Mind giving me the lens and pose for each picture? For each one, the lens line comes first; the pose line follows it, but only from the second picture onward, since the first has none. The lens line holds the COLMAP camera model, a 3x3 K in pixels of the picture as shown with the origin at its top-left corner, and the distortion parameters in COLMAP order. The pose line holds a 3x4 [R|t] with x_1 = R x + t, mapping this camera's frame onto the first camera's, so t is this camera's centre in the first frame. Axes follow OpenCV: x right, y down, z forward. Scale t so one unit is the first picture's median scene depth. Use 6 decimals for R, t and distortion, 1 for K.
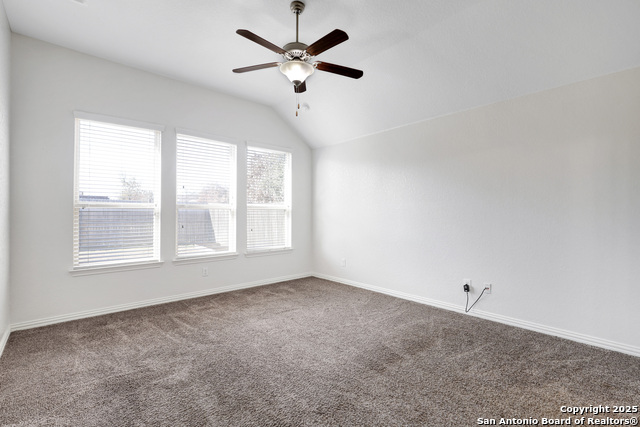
lens RADIAL K [[290.8, 0, 323.0], [0, 290.8, 217.6], [0, 0, 1]] dist [0.003236, 0.000673]
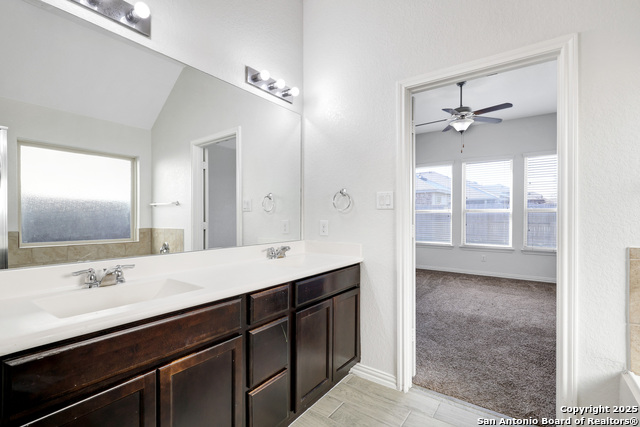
lens RADIAL K [[290.8, 0, 323.0], [0, 290.8, 217.6], [0, 0, 1]] dist [0.003236, 0.000673]
pose [[0.211732, 0.001646, -0.977326, 0.855647], [-0.002804, 0.999995, 0.001076, -0.004843], [0.977324, 0.002513, 0.211735, -0.035580]]
